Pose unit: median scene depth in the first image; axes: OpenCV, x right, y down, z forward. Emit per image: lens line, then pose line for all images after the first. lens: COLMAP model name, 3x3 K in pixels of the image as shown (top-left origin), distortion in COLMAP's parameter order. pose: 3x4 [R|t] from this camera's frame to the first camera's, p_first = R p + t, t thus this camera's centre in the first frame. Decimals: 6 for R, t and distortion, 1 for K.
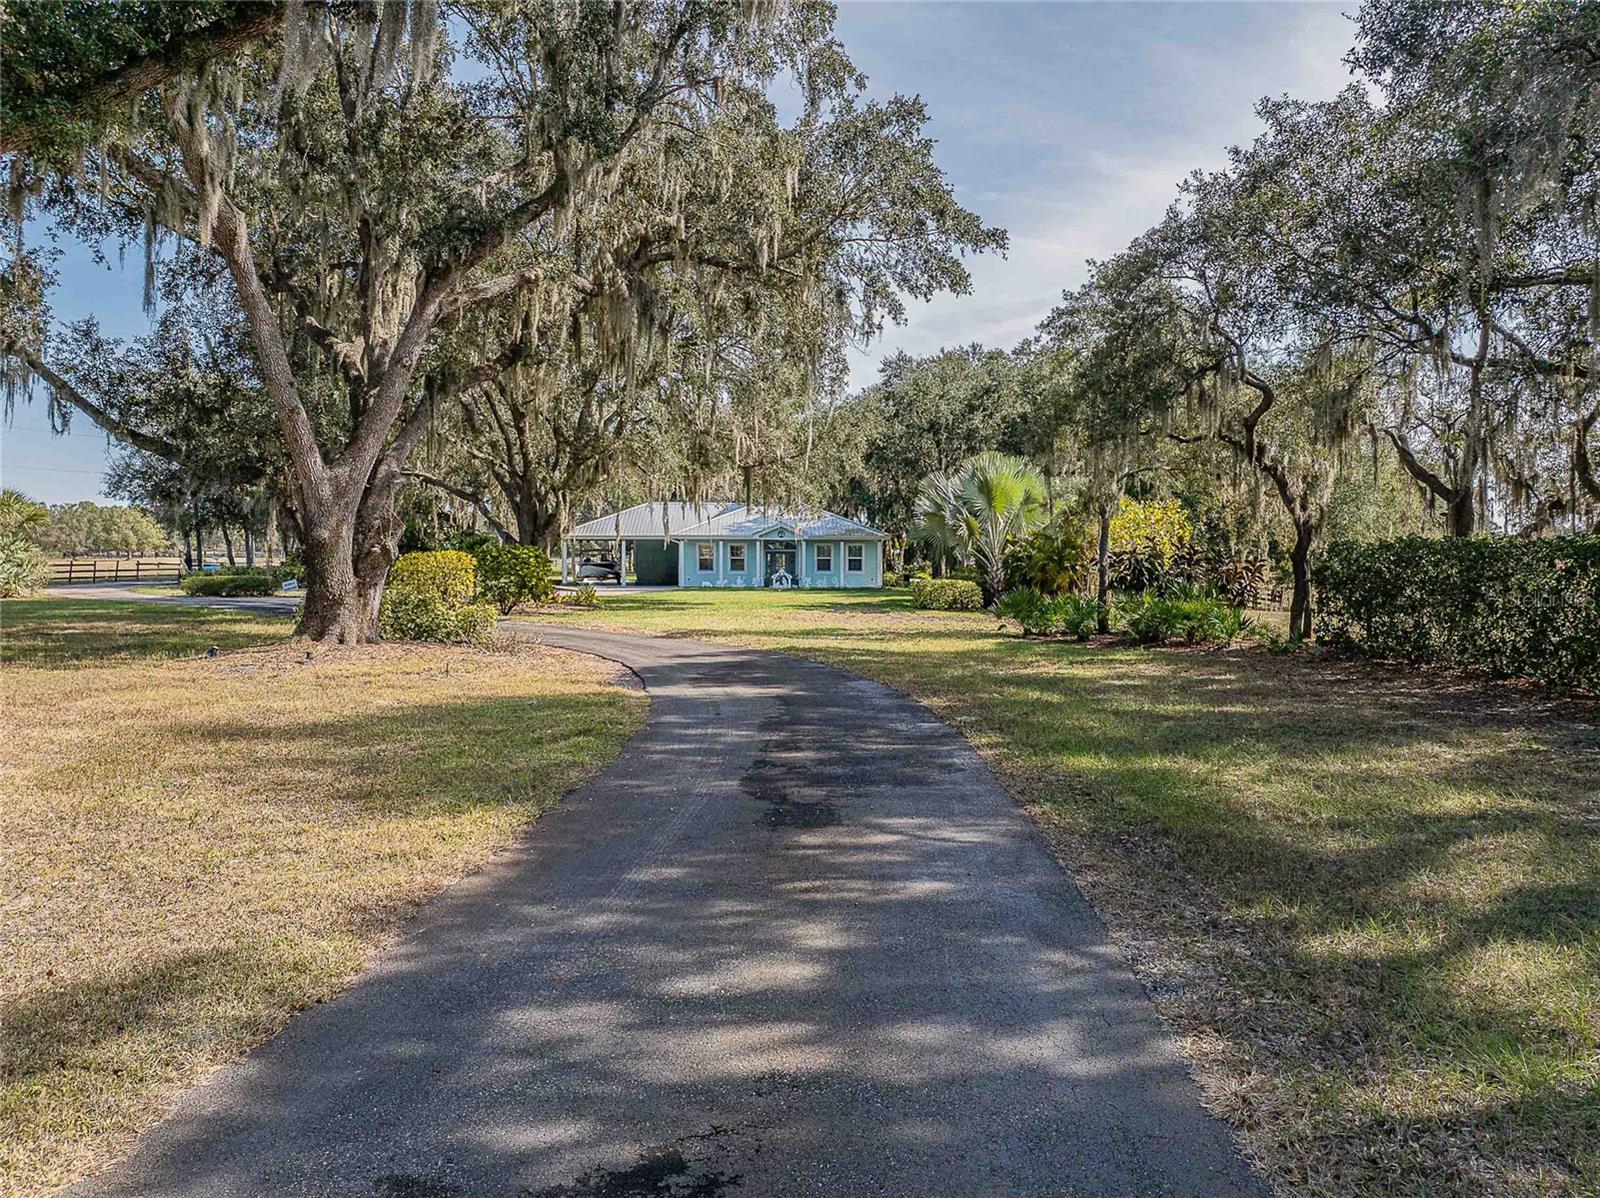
lens RADIAL K [[1137.6, 0, 800.0], [0, 1137.6, 599.0], [0, 0, 1]] dist [-0.047827, 0.006791]
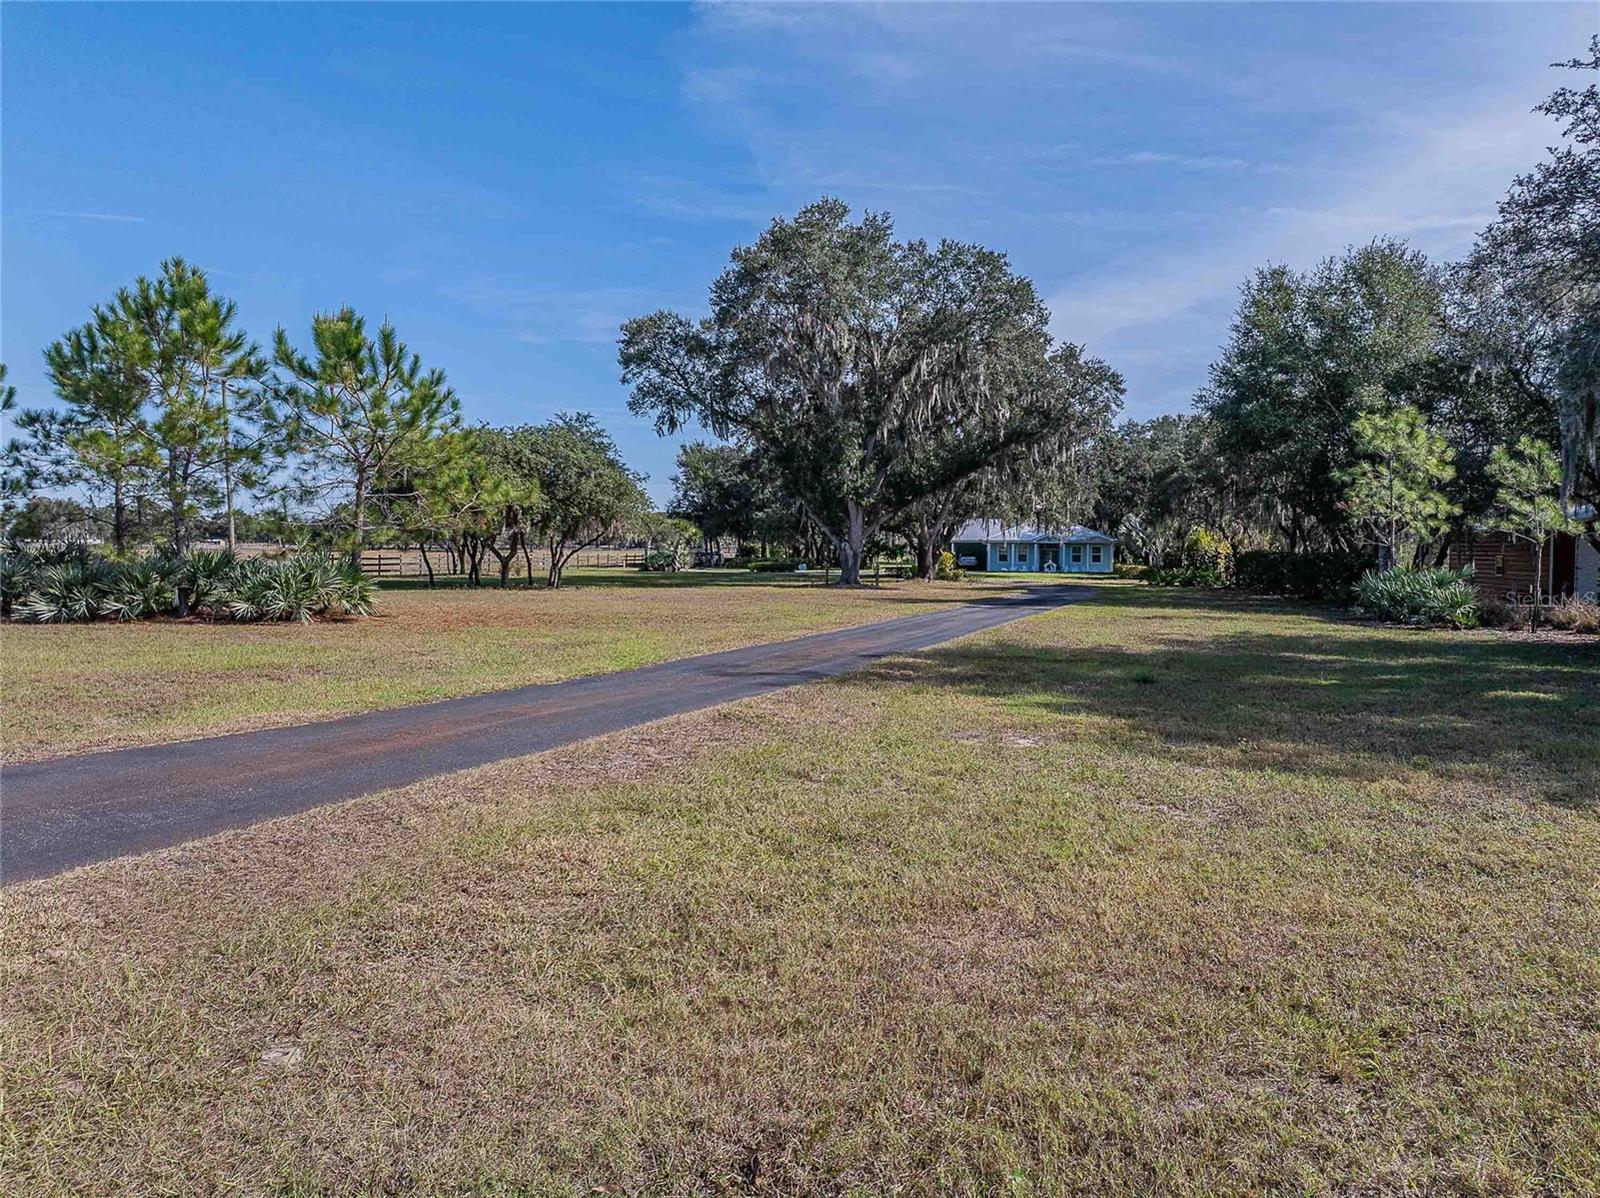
lens RADIAL K [[1137.6, 0, 800.0], [0, 1137.6, 599.0], [0, 0, 1]] dist [-0.047827, 0.006791]
pose [[0.974631, 0.012027, -0.223495, -0.002211], [-0.010791, 0.999919, 0.006750, 0.023171], [0.223558, -0.004167, 0.974682, -0.721801]]
